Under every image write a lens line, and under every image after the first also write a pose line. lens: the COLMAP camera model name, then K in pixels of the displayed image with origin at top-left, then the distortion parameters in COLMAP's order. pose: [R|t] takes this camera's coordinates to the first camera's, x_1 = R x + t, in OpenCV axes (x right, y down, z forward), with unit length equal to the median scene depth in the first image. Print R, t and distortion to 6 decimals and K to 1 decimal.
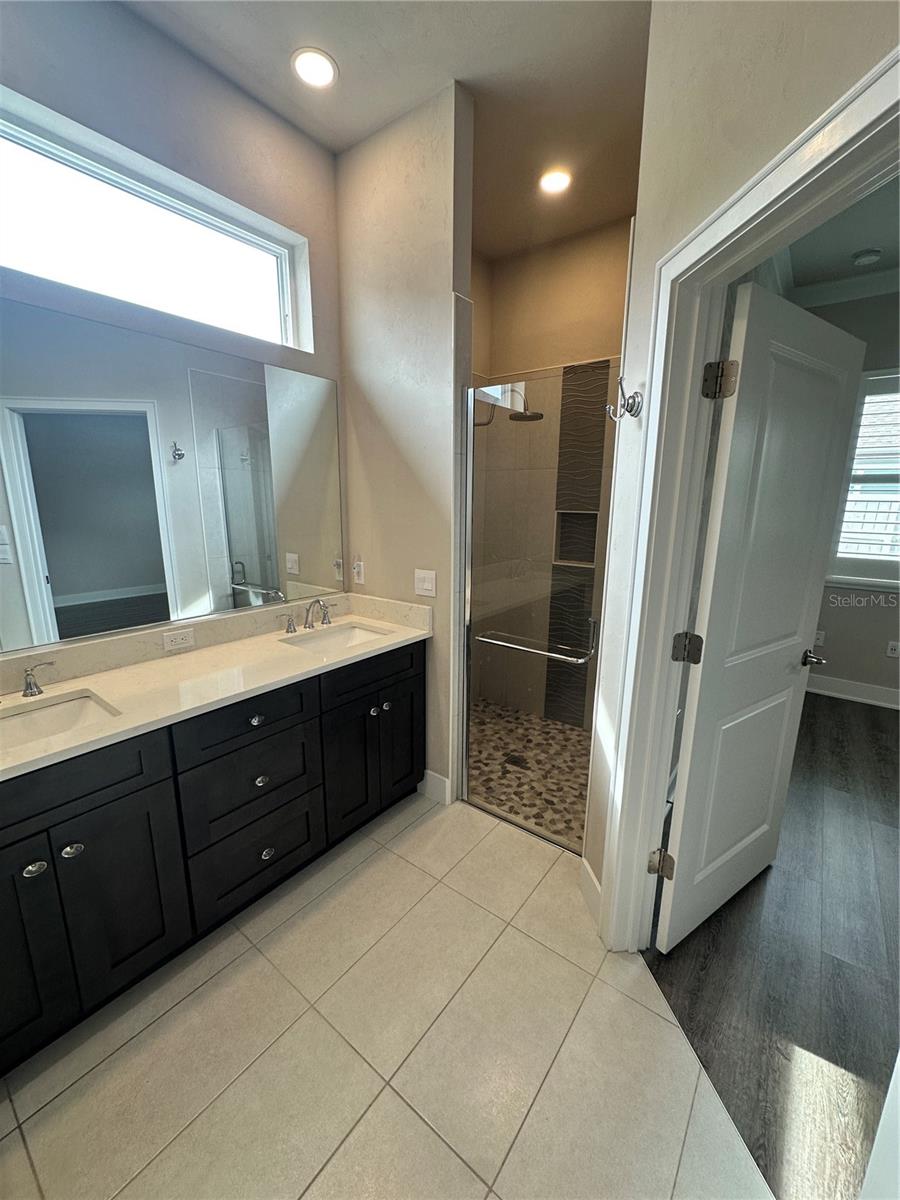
lens RADIAL K [[477.6, 0, 452.6], [0, 477.6, 594.3], [0, 0, 1]] dist [-0.002387, -0.000171]
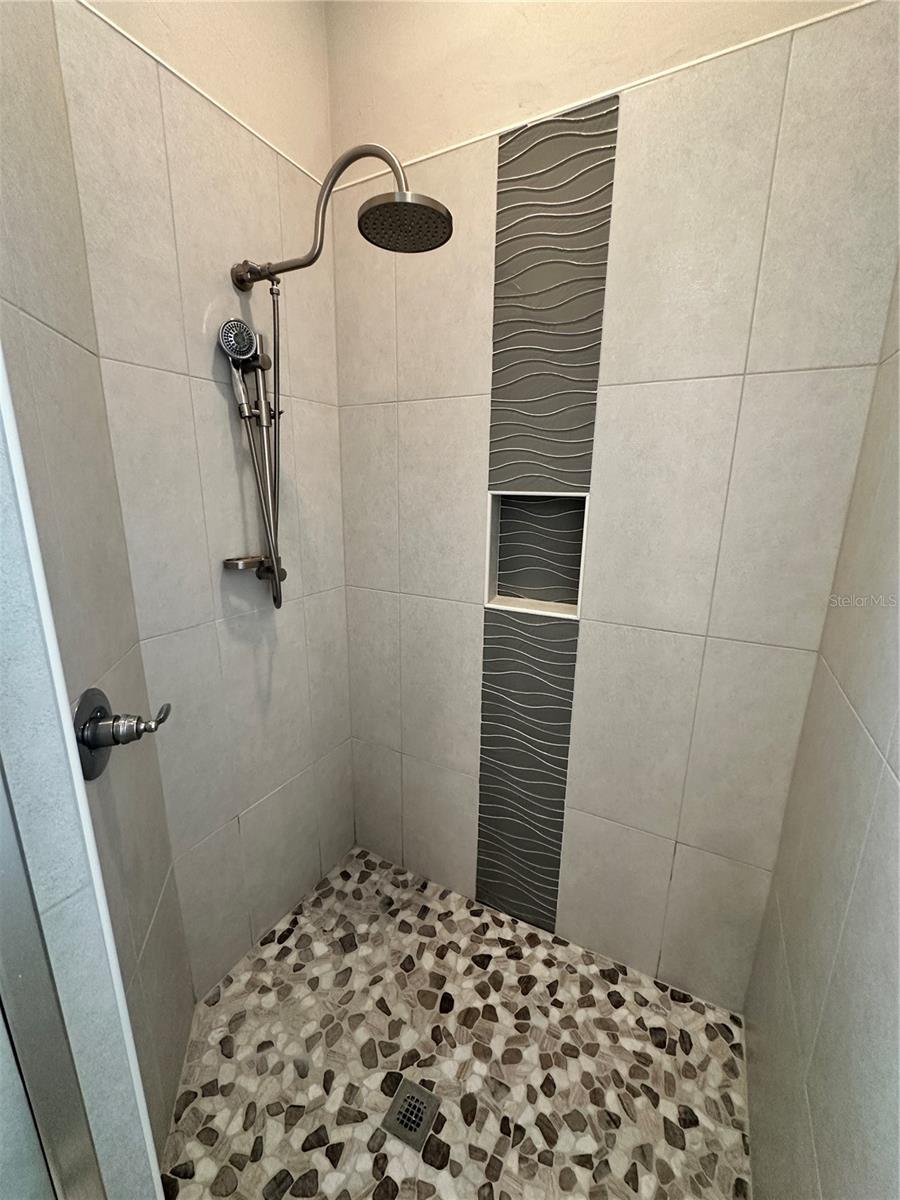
lens RADIAL K [[477.6, 0, 448.3], [0, 477.6, 593.5], [0, 0, 1]] dist [-0.002387, -0.000171]
pose [[0.988179, -0.036402, 0.148922, 0.110343], [0.031946, 0.998970, 0.032209, -0.096346], [-0.149941, -0.027071, 0.988324, 0.569901]]
